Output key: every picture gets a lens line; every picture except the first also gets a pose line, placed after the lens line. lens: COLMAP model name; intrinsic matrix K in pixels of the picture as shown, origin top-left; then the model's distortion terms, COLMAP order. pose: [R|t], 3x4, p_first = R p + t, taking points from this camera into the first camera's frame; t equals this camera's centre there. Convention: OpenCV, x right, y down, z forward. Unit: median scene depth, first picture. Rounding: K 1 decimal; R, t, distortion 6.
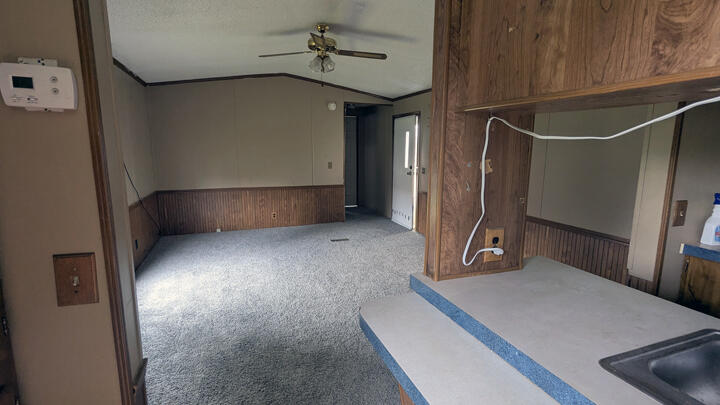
lens RADIAL K [[341.4, 0, 357.9], [0, 341.4, 202.7], [0, 0, 1]] dist [0.000592, 0.001745]
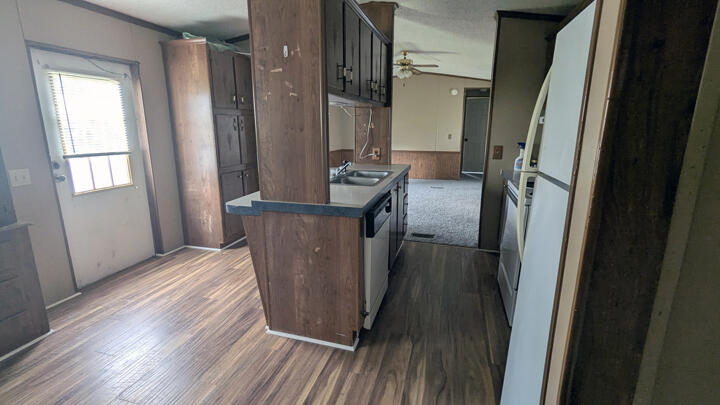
lens RADIAL K [[341.4, 0, 357.9], [0, 341.4, 202.7], [0, 0, 1]] dist [0.000592, 0.001745]
pose [[0.809189, 0.127263, -0.573601, 0.440091], [-0.093363, 0.991707, 0.088318, 0.065398], [0.580084, -0.017913, 0.814360, -0.318621]]
